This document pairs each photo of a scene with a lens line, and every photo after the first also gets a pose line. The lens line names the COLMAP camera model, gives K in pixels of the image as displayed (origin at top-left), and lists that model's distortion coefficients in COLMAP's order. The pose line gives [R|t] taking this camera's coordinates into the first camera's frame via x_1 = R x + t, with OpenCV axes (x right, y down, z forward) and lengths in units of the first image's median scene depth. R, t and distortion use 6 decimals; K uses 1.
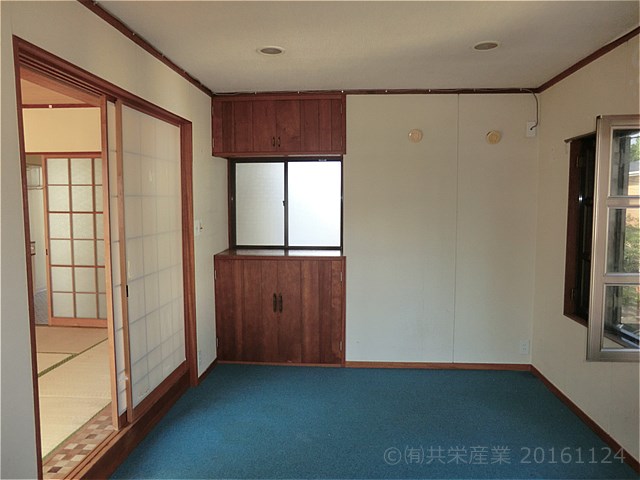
lens RADIAL K [[470.9, 0, 323.0], [0, 470.9, 243.2], [0, 0, 1]] dist [-0.076917, 0.076530]
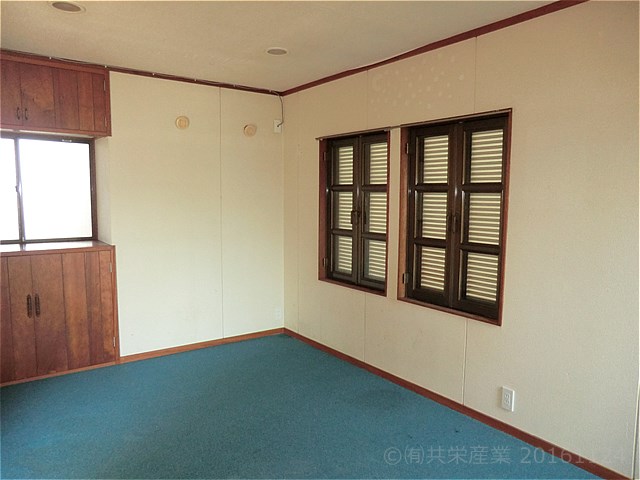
lens RADIAL K [[470.9, 0, 323.6], [0, 470.9, 243.2], [0, 0, 1]] dist [-0.076917, 0.076530]
pose [[0.761404, -0.062441, 0.645263, -0.229432], [0.046903, 0.998048, 0.041234, 0.004554], [-0.646578, -0.001131, 0.762847, 0.026902]]
